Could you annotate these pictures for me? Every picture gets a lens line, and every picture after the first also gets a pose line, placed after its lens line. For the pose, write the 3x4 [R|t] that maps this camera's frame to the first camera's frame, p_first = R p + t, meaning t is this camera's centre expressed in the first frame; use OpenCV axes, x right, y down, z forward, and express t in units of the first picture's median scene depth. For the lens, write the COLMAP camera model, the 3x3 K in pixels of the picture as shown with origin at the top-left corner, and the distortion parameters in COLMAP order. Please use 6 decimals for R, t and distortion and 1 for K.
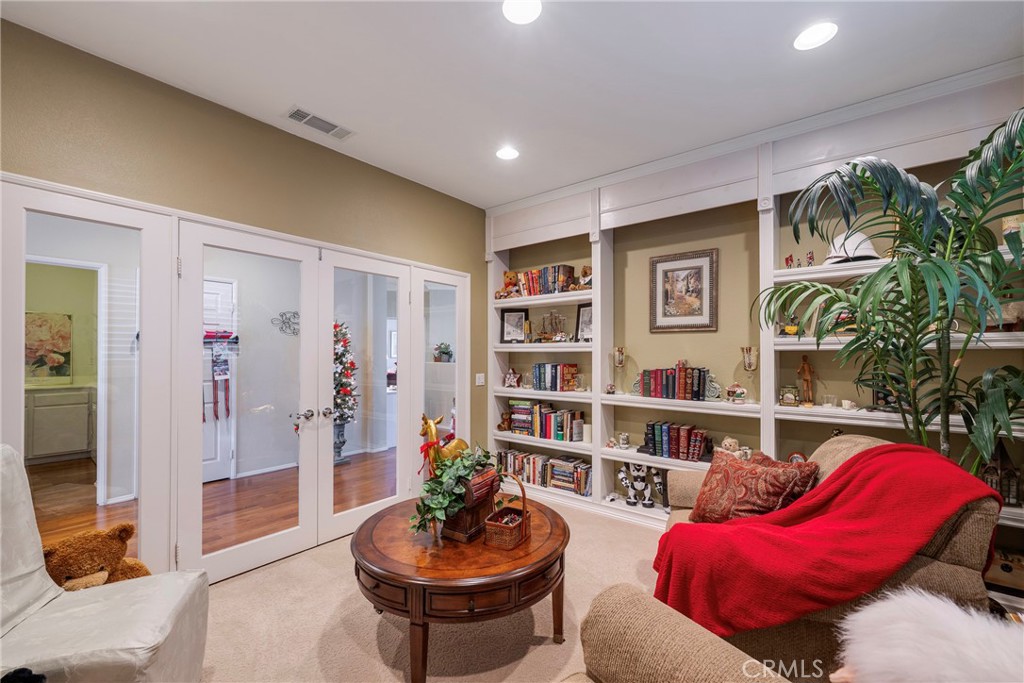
lens RADIAL K [[417.0, 0, 513.6], [0, 417.0, 347.4], [0, 0, 1]] dist [0.000813, 0.000341]
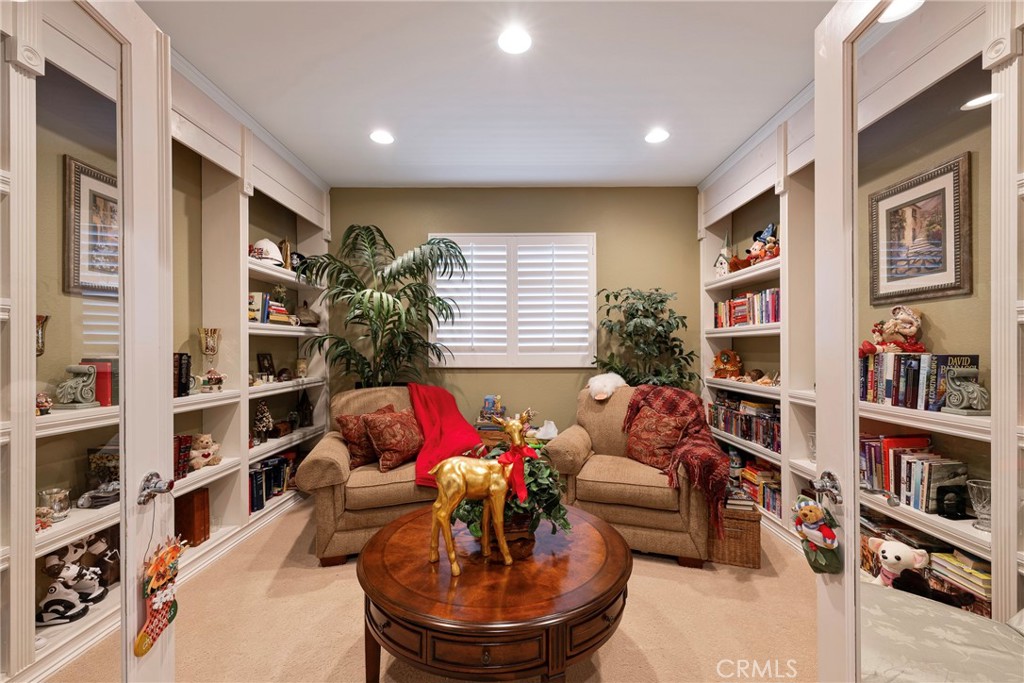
lens RADIAL K [[417.0, 0, 513.6], [0, 417.0, 347.4], [0, 0, 1]] dist [0.000813, 0.000341]
pose [[0.614368, 0.001017, -0.789019, 0.504554], [0.017857, 0.999725, 0.015193, 0.013742], [0.788817, -0.023423, 0.614181, 0.119648]]
